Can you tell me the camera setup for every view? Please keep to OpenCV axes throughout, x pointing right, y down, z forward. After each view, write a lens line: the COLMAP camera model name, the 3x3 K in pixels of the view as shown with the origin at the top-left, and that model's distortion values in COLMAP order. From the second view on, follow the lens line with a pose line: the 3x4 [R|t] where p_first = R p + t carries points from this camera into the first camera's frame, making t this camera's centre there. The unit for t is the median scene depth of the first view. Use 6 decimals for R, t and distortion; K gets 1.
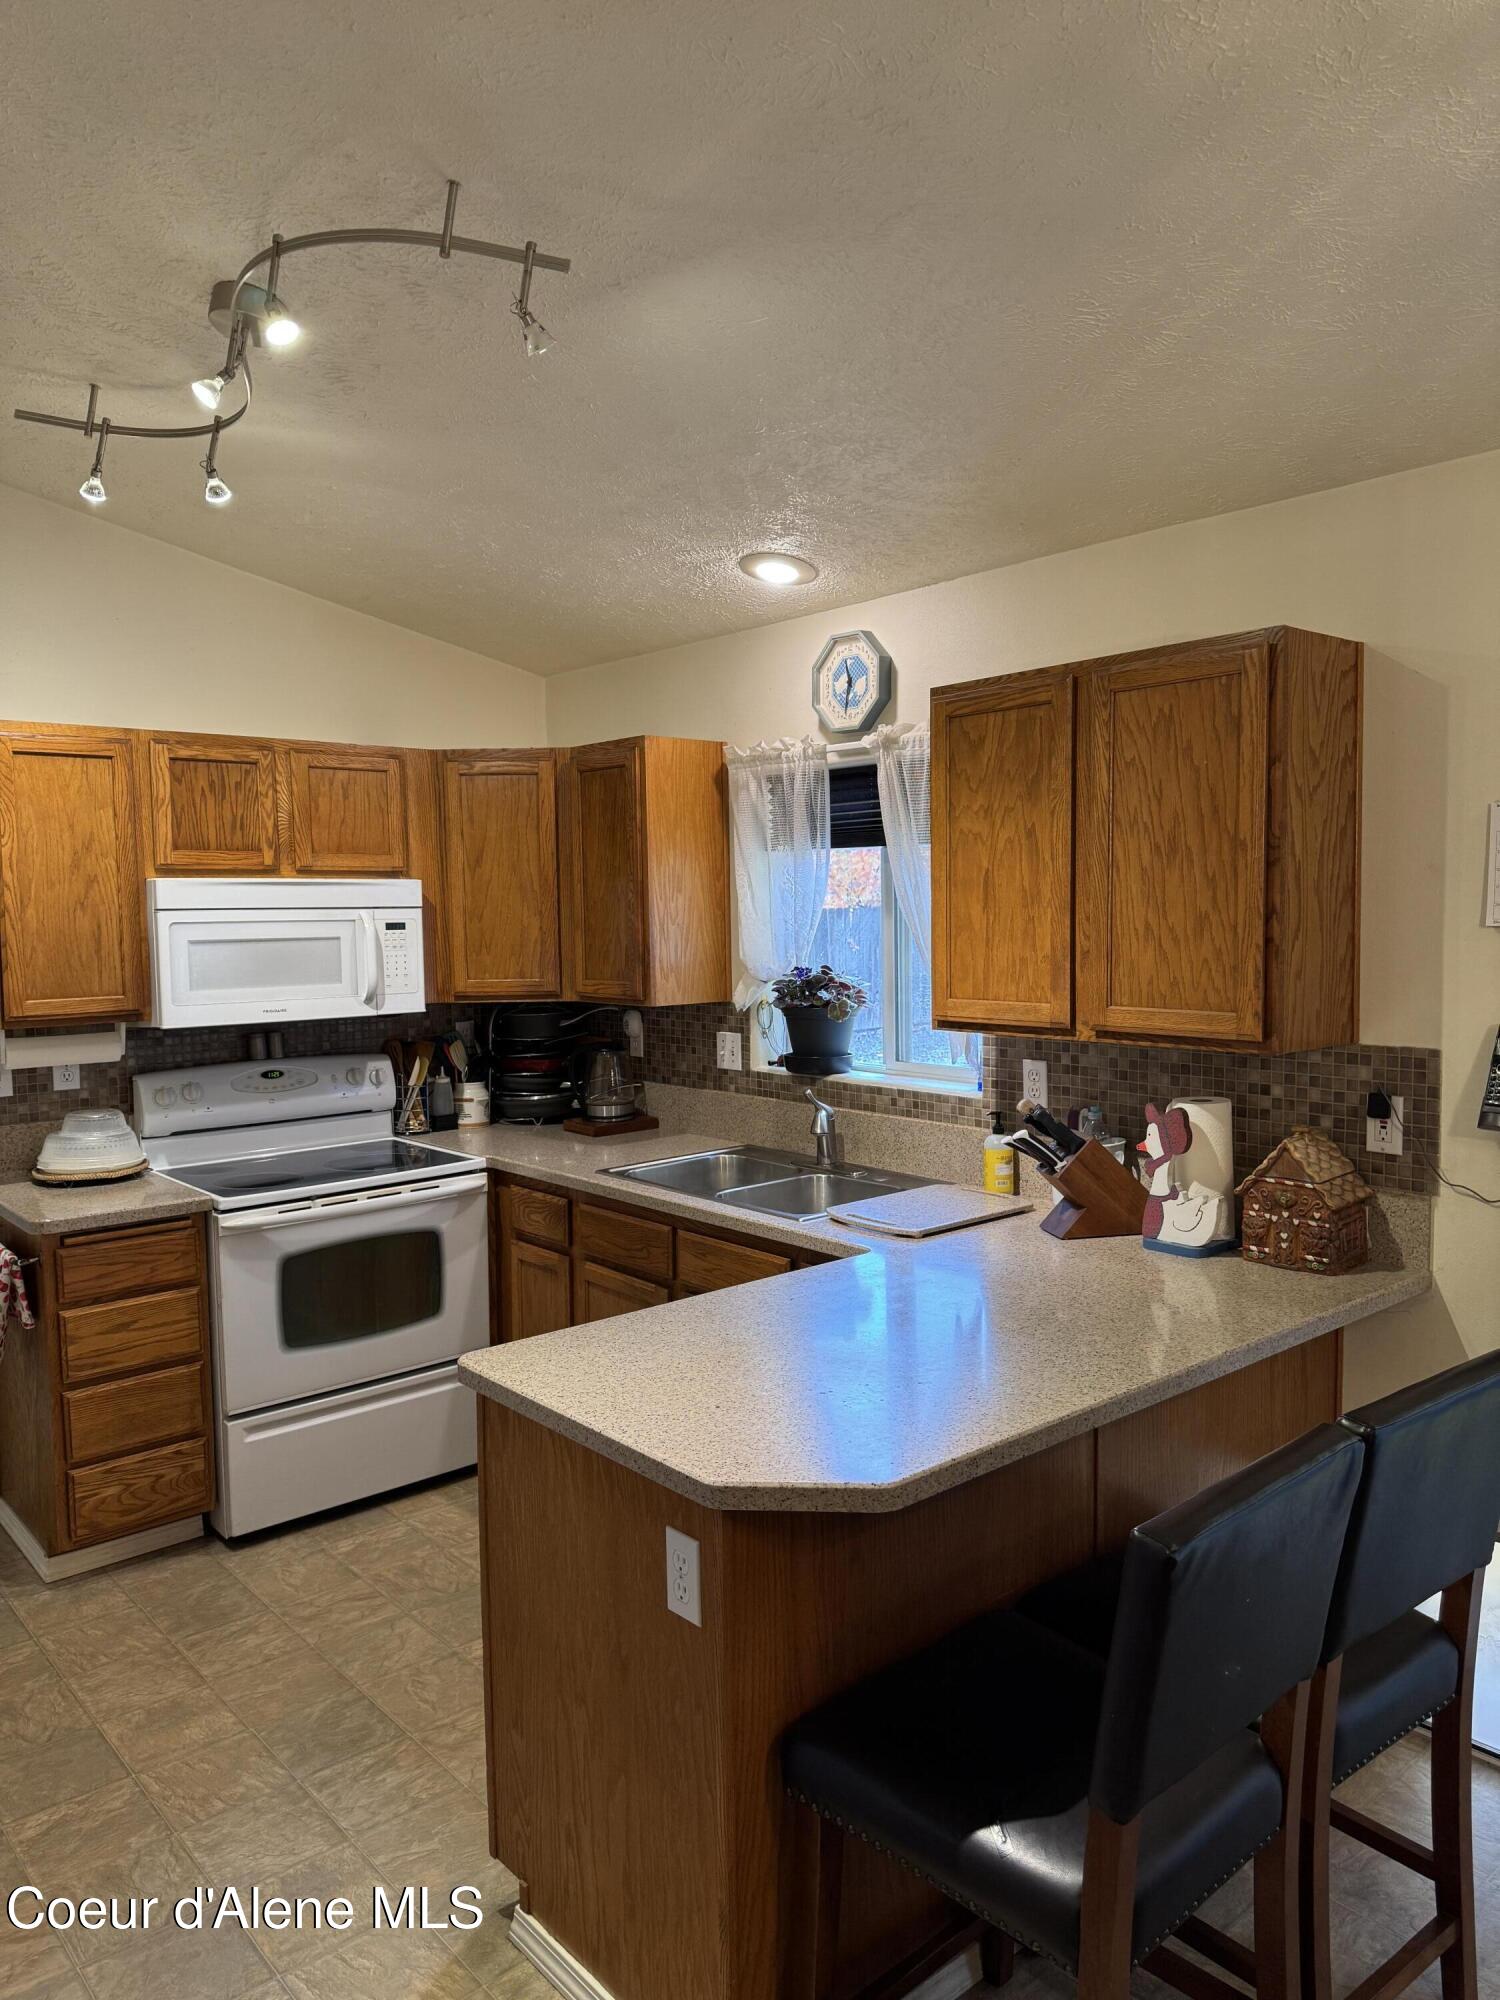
lens RADIAL K [[1408.4, 0, 750.0], [0, 1408.4, 1000.0], [0, 0, 1]] dist [0.186824, -0.248654]
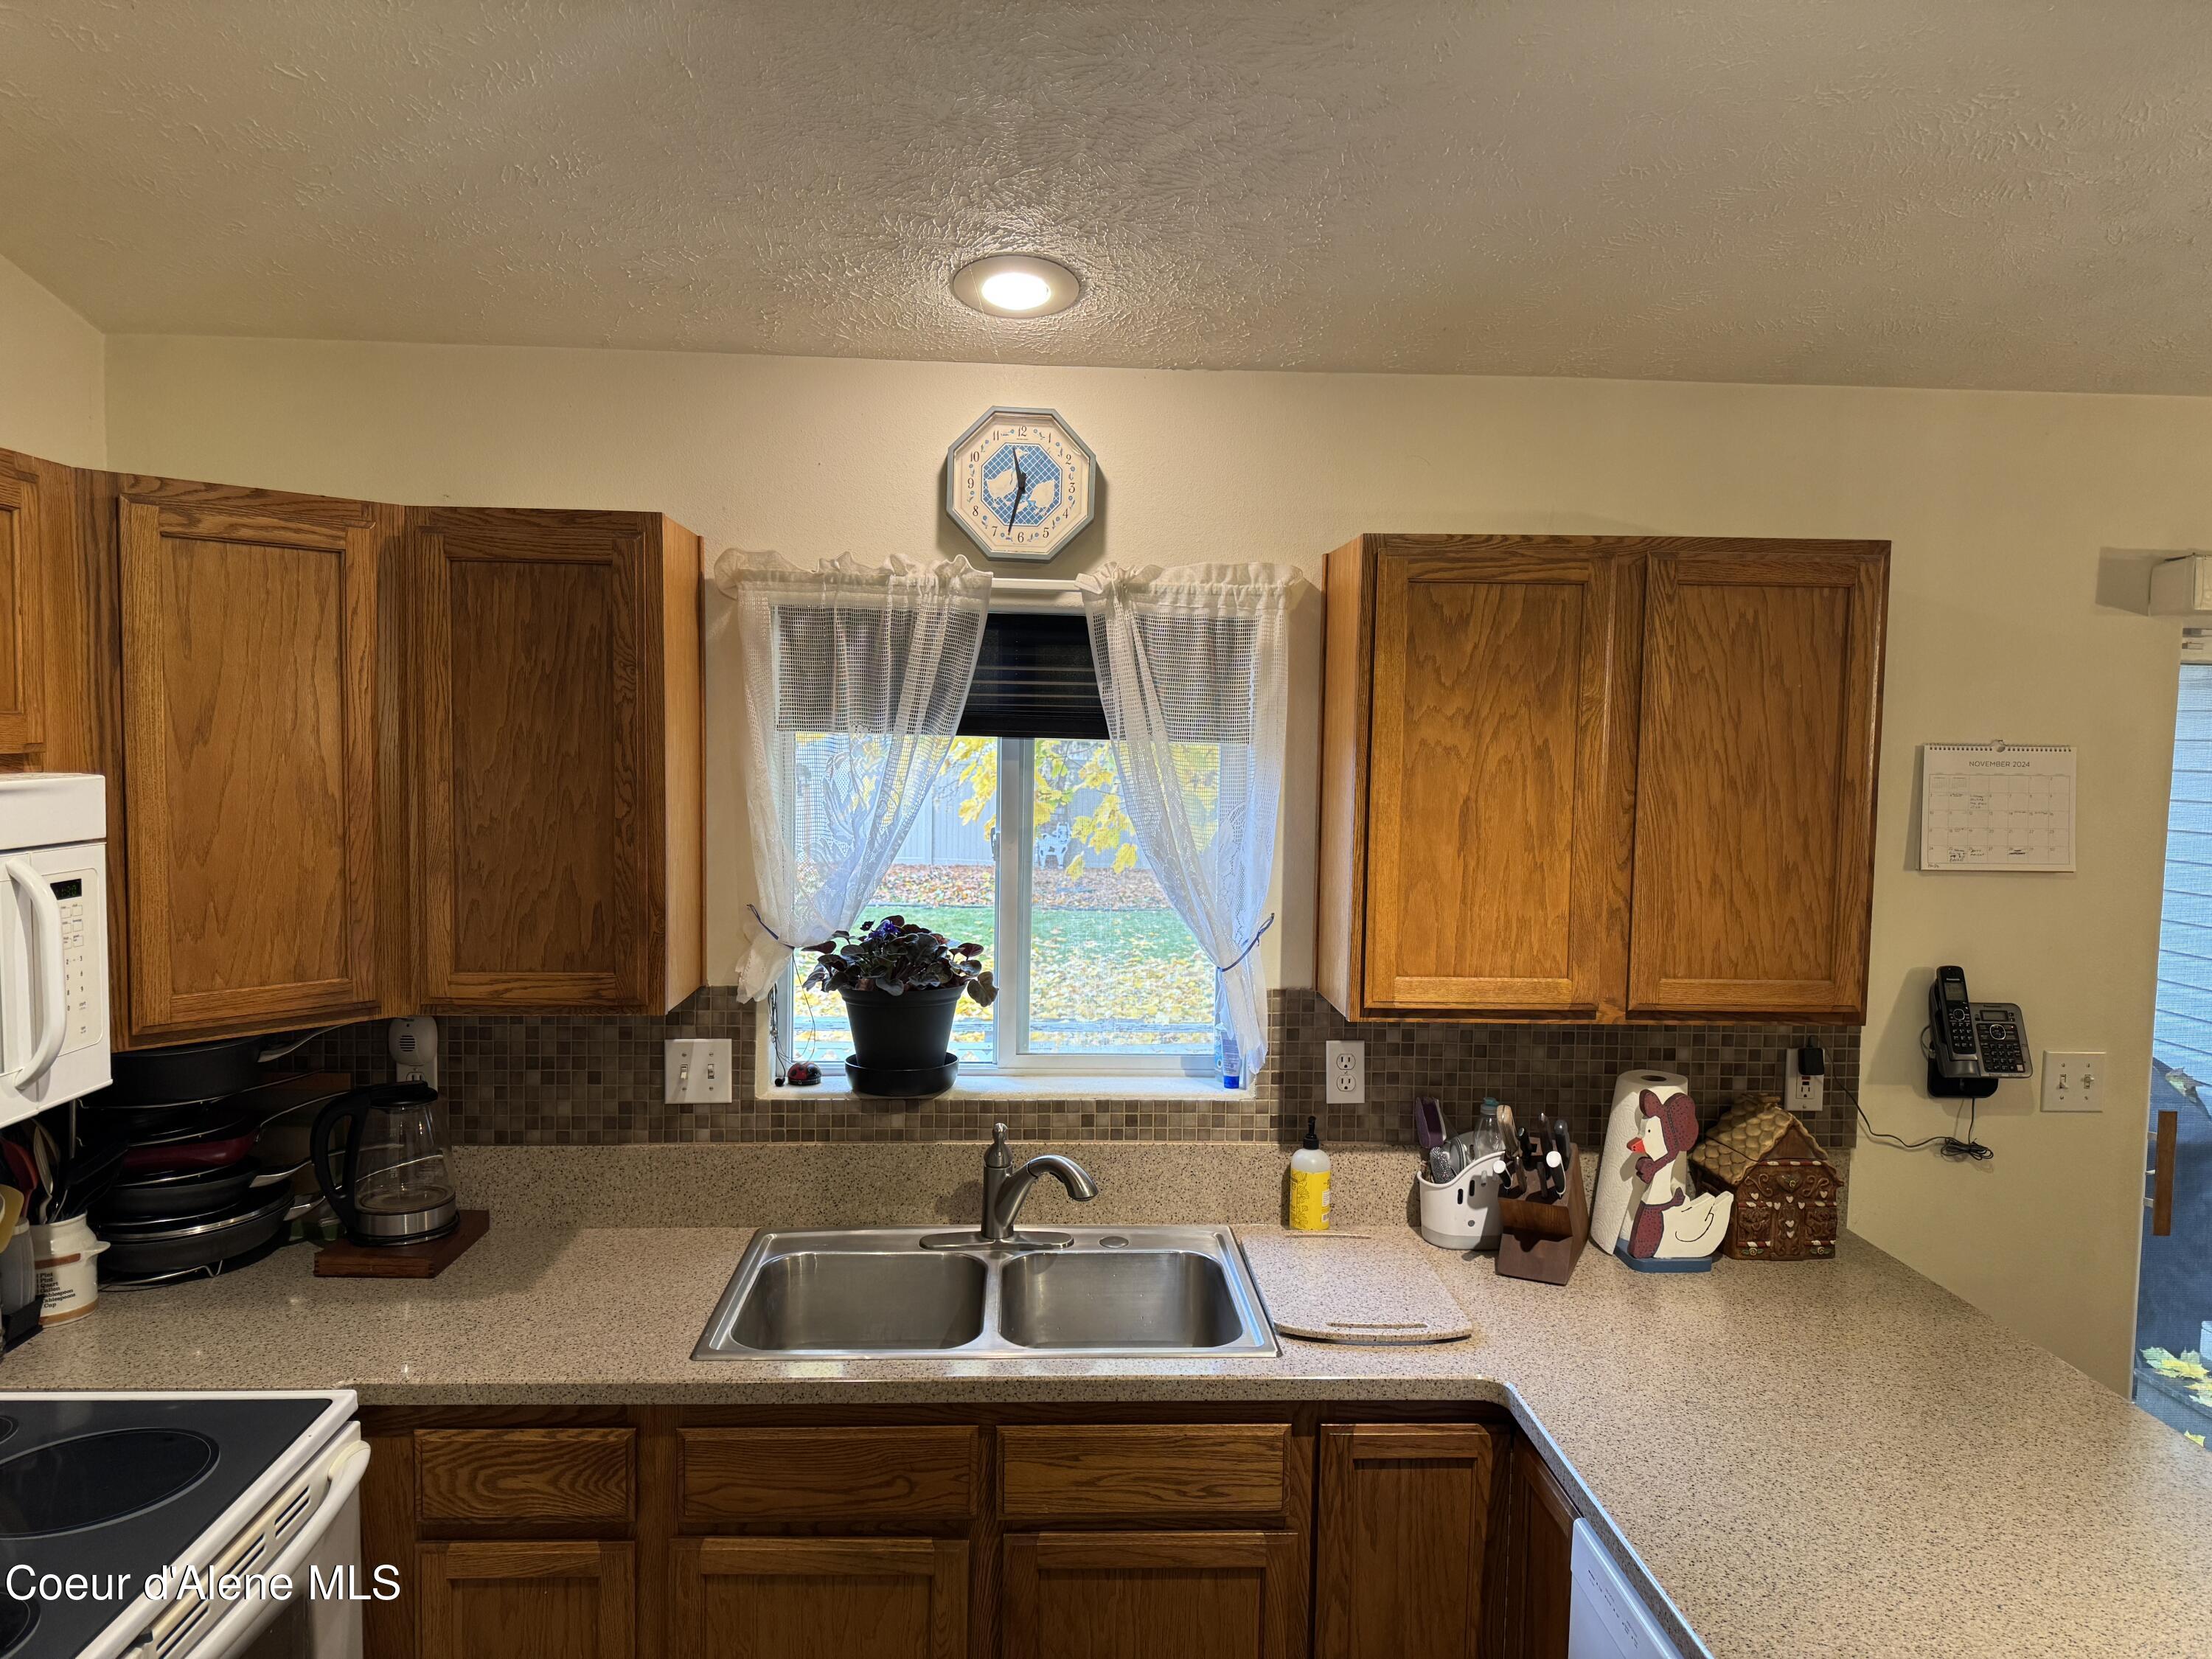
lens RADIAL K [[1547.4, 0, 1100.7], [0, 1547.4, 836.2], [0, 0, 1]] dist [0.137770, -0.245672]
pose [[0.613668, -0.028055, 0.789065, -0.572314], [0.028555, 0.999503, 0.013329, -0.087640], [-0.789048, 0.014352, 0.614165, 0.655504]]
